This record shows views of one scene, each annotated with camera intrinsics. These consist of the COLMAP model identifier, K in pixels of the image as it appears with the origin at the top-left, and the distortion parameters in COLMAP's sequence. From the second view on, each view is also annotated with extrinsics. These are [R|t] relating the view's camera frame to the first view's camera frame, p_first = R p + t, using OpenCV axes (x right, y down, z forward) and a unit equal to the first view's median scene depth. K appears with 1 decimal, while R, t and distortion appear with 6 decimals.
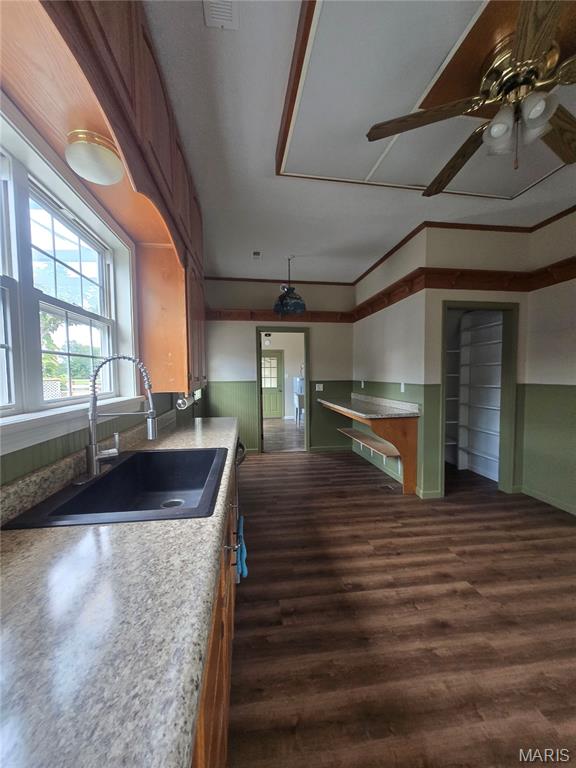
lens RADIAL K [[300.8, 0, 285.0], [0, 300.8, 391.7], [0, 0, 1]] dist [0.000116, -0.000312]
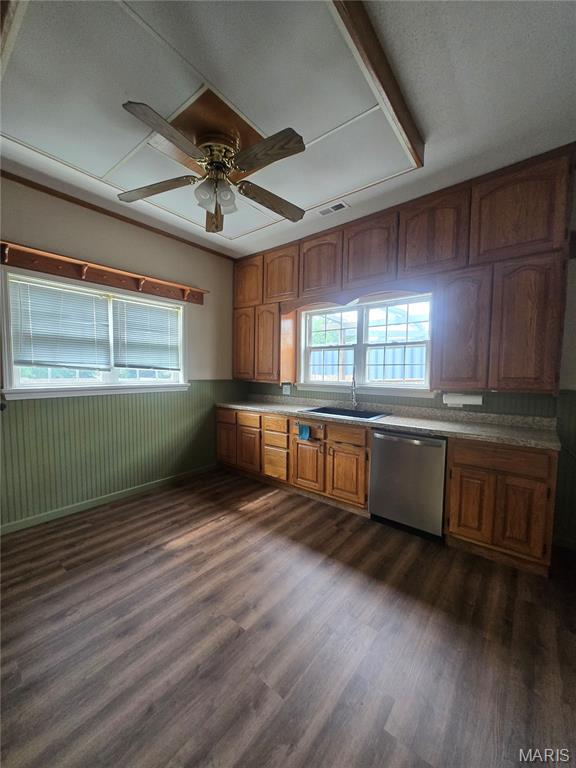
lens RADIAL K [[300.8, 0, 286.0], [0, 300.8, 388.9], [0, 0, 1]] dist [0.000116, -0.000312]
pose [[-0.730180, 0.043771, -0.681851, 0.726548], [-0.041205, 0.993308, 0.107892, -0.076742], [0.682011, 0.106876, -0.723490, 1.100180]]
